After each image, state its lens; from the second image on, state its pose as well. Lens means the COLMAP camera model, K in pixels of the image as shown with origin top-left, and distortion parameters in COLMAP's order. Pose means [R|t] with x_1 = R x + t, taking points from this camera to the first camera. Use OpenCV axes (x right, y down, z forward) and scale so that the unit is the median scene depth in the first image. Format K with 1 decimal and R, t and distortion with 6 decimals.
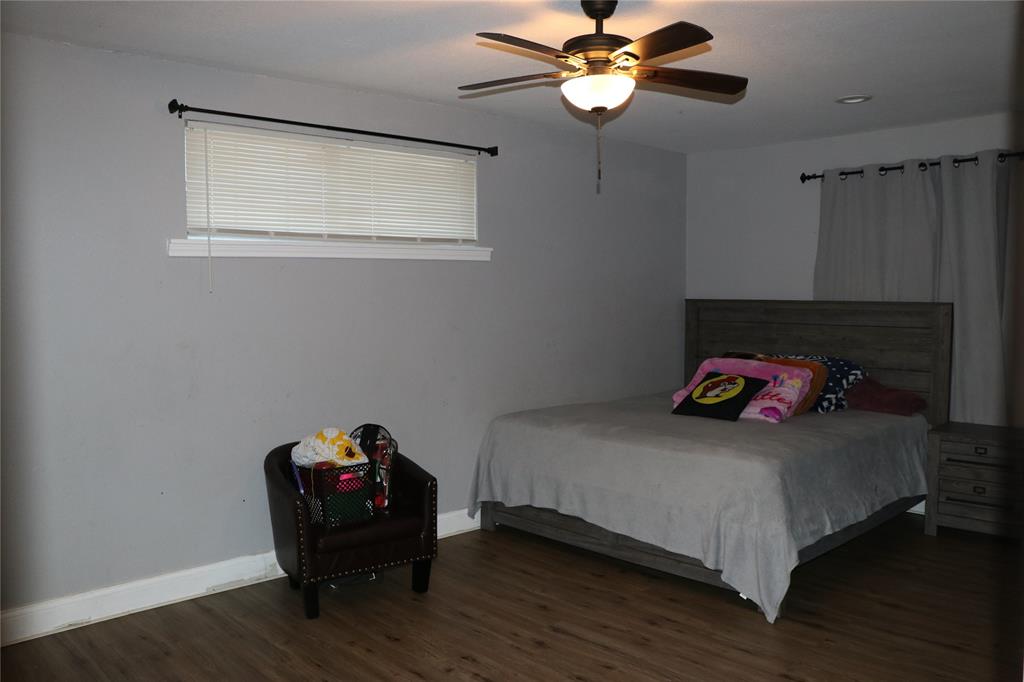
lens RADIAL K [[851.6, 0, 512.3], [0, 851.6, 330.7], [0, 0, 1]] dist [-0.177146, 0.170339]
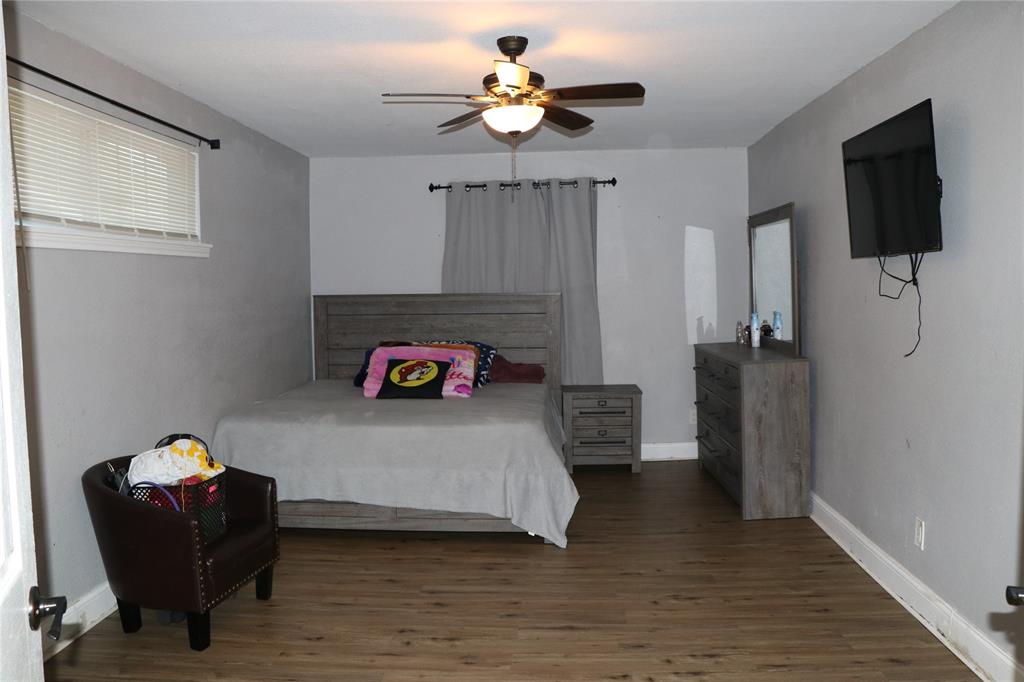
lens RADIAL K [[851.6, 0, 512.3], [0, 851.6, 330.7], [0, 0, 1]] dist [-0.177146, 0.170339]
pose [[0.728468, -0.042947, 0.683732, -0.461602], [0.042829, 0.998936, 0.017114, -0.001046], [-0.683740, 0.016816, 0.729532, 0.086048]]
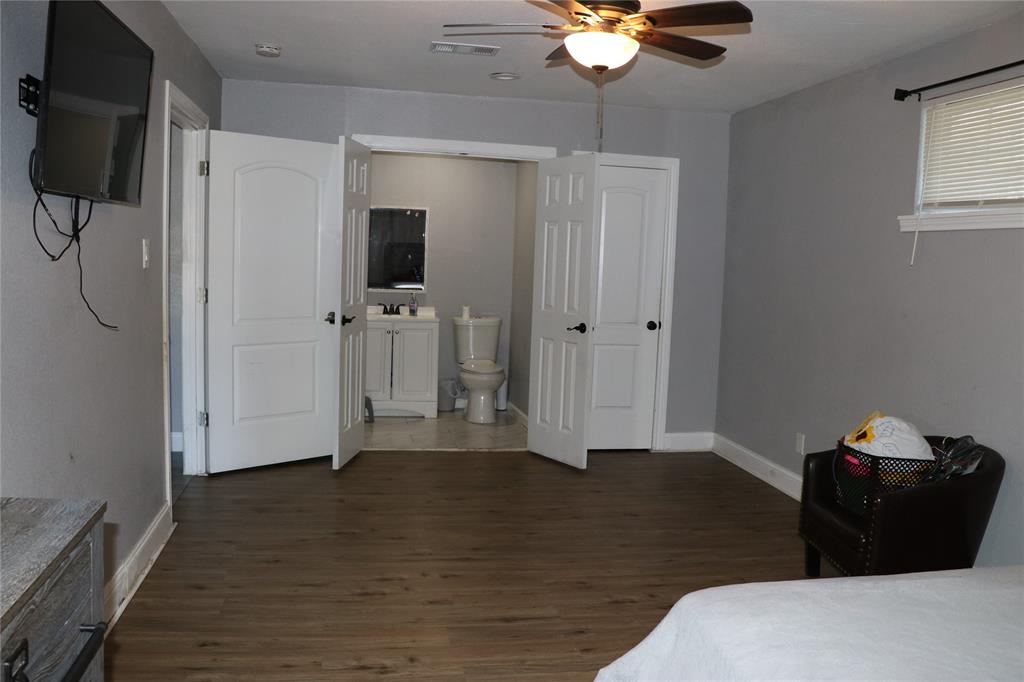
lens RADIAL K [[851.6, 0, 512.3], [0, 851.6, 330.7], [0, 0, 1]] dist [-0.177146, 0.170339]
pose [[-0.550028, 0.065412, -0.832581, 0.628522], [-0.076996, 0.988710, 0.128544, -0.048192], [0.831590, 0.134808, -0.538781, 0.939882]]
